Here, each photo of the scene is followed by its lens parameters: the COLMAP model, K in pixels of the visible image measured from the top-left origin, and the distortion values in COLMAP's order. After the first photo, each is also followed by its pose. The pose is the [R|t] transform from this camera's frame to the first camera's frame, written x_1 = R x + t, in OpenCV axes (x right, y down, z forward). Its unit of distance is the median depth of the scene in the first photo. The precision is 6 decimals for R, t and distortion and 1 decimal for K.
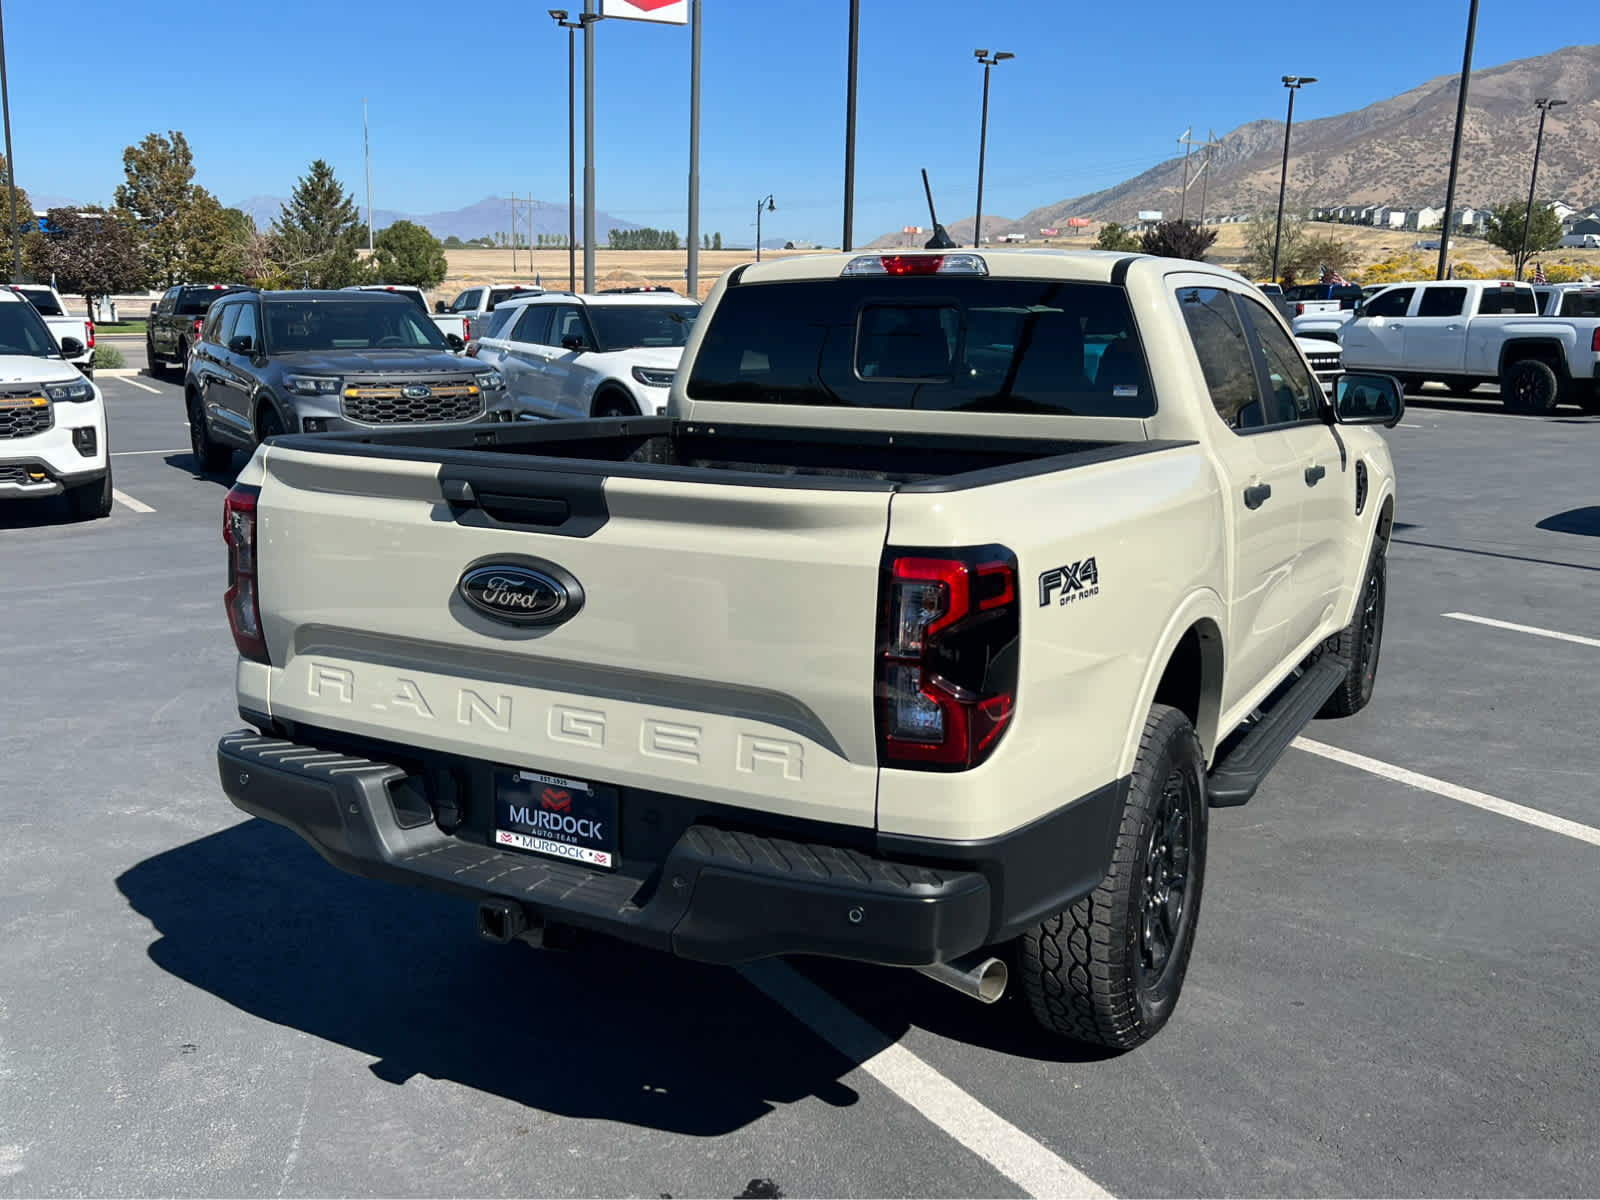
lens RADIAL K [[1463.8, 0, 789.8], [0, 1463.8, 593.3], [0, 0, 1]] dist [0.076202, -0.140674]
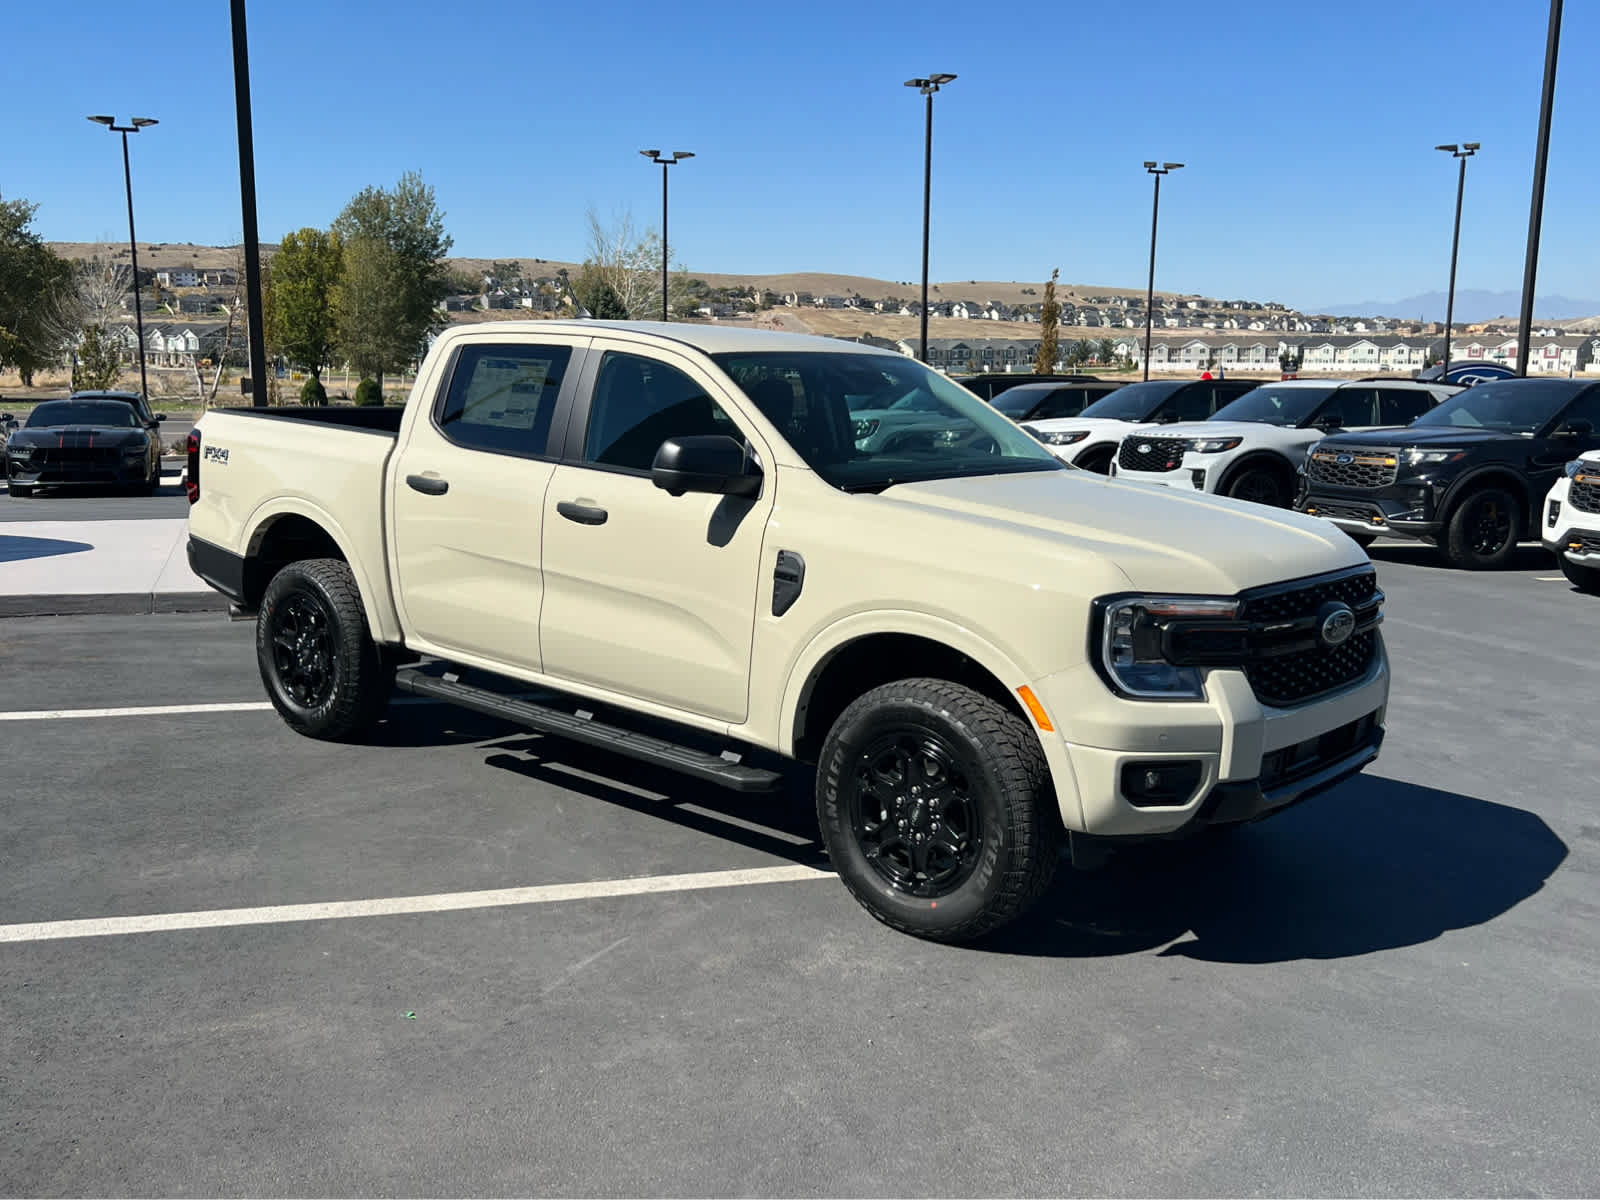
lens RADIAL K [[1516.1, 0, 797.9], [0, 1516.1, 602.2], [0, 0, 1]] dist [0.097002, -0.200736]
pose [[-0.212008, 0.139073, -0.967322, 1.683381], [-0.213912, 0.959215, 0.184791, -0.305825], [0.953569, 0.246099, -0.173612, 1.619057]]
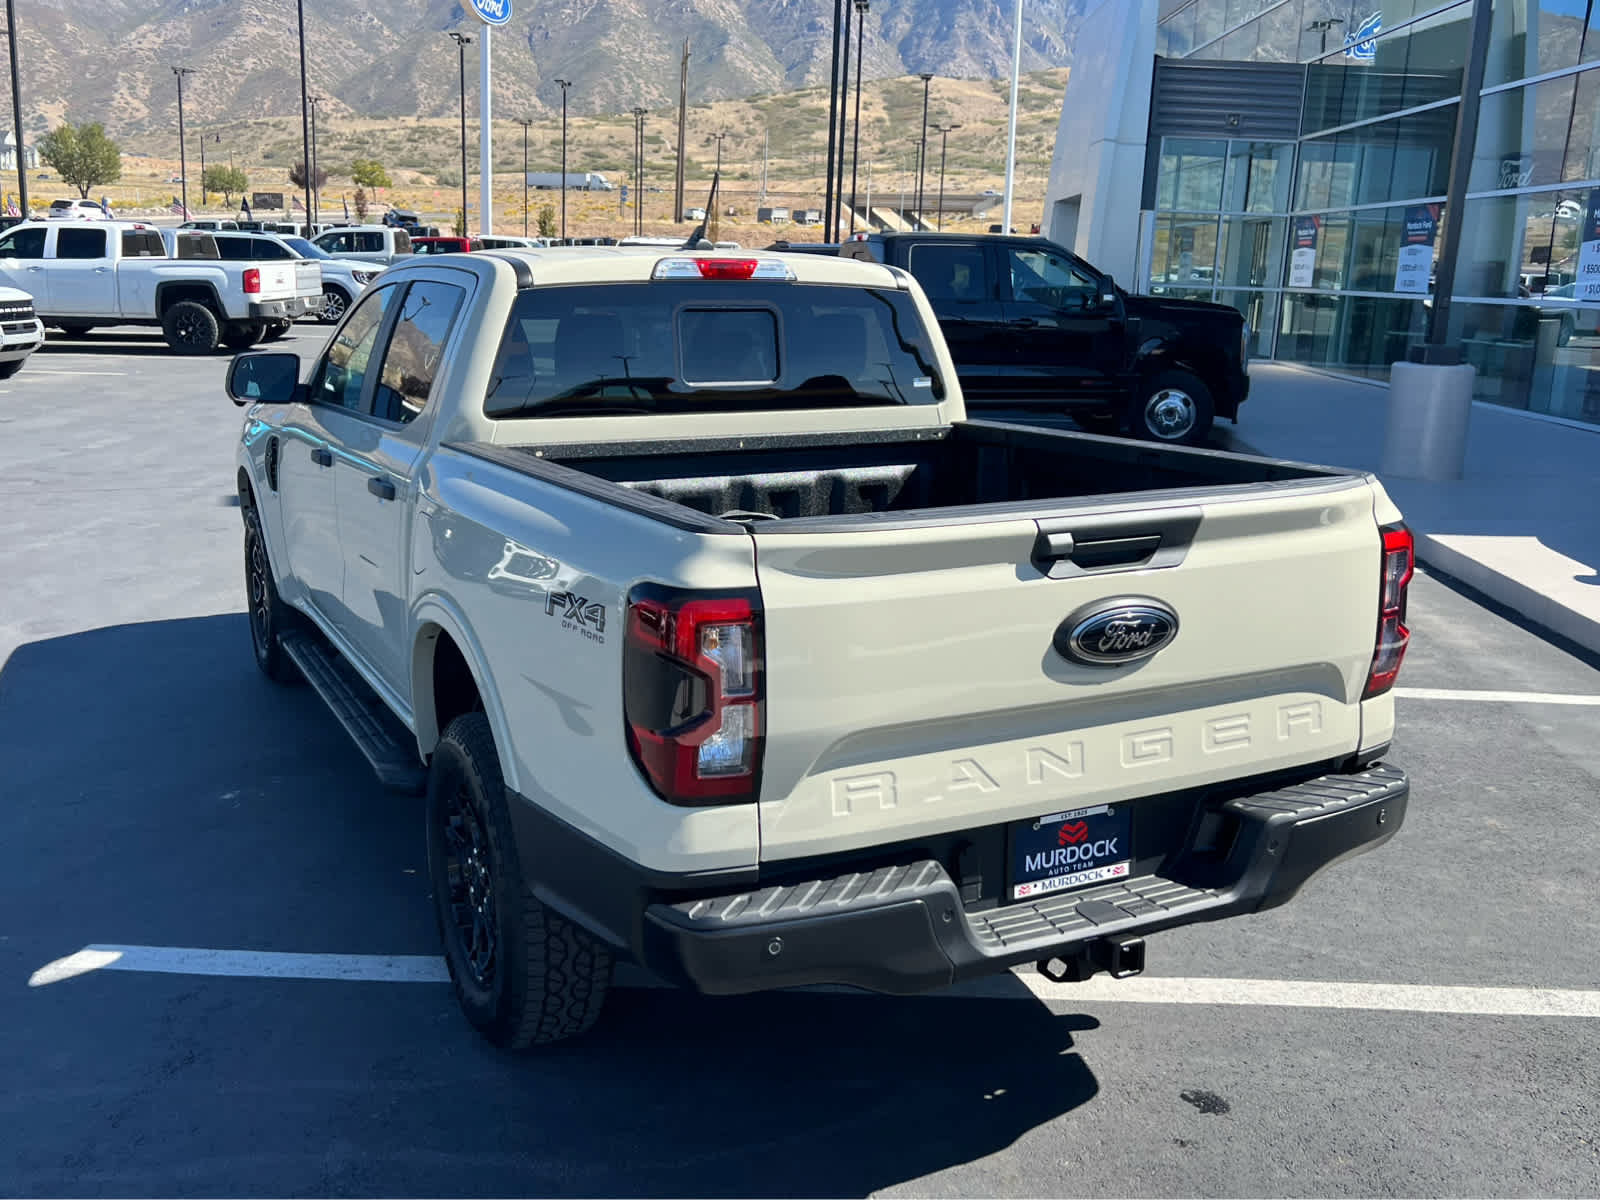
lens RADIAL K [[1463.8, 0, 789.8], [0, 1463.8, 593.3], [0, 0, 1]] dist [0.076202, -0.140674]
pose [[0.557993, -0.180369, 0.810007, -0.752067], [0.143181, 0.982380, 0.120119, -0.121314], [-0.817400, 0.048952, 0.573986, 0.405281]]
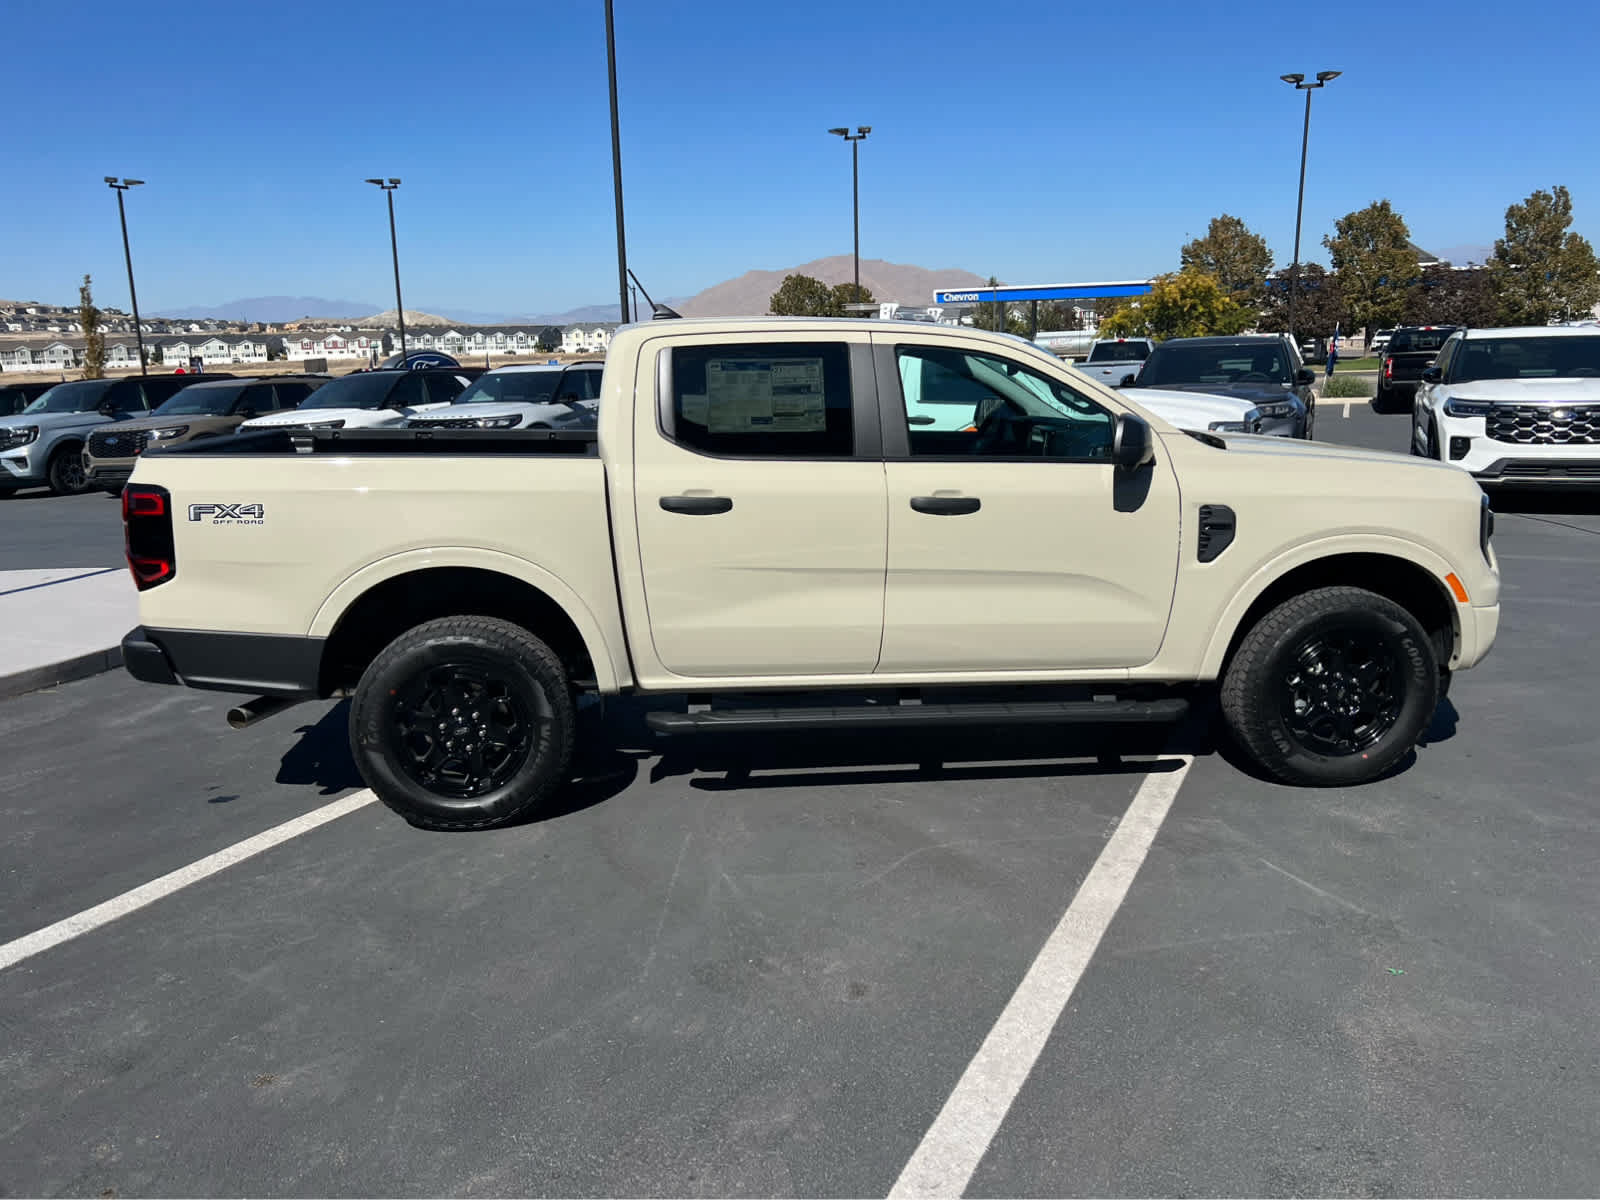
lens RADIAL K [[1206.9, 0, 797.3], [0, 1206.9, 586.0], [0, 0, 1]] dist [0.048029, -0.063327]
pose [[0.553112, 0.135733, -0.821975, 1.247531], [-0.132651, 0.988400, 0.073953, -0.084388], [0.822478, 0.068131, 0.564701, 0.473830]]
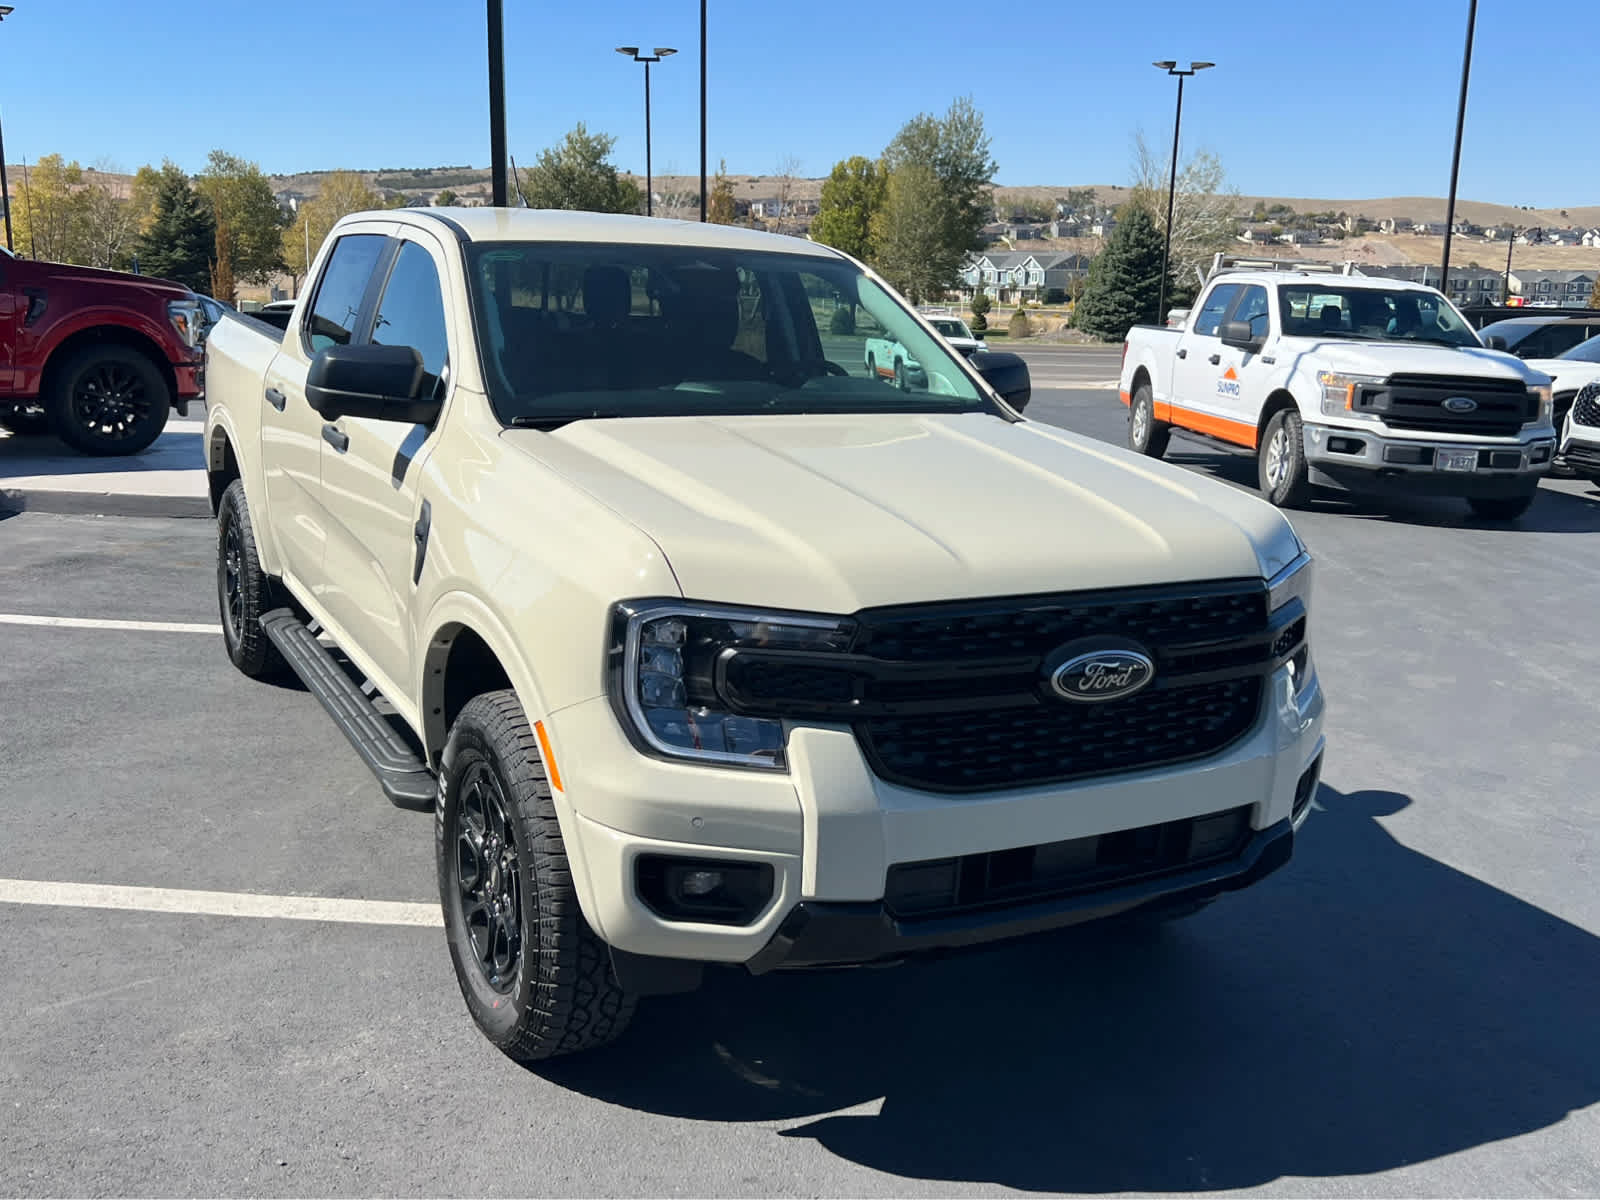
lens RADIAL K [[1533.4, 0, 804.5], [0, 1533.4, 576.1], [0, 0, 1]] dist [0.071616, -0.155429]
pose [[-0.540993, 0.134237, -0.830245, 1.175055], [-0.203080, 0.937118, 0.283845, -0.385490], [0.816140, 0.322164, -0.479713, 2.026262]]
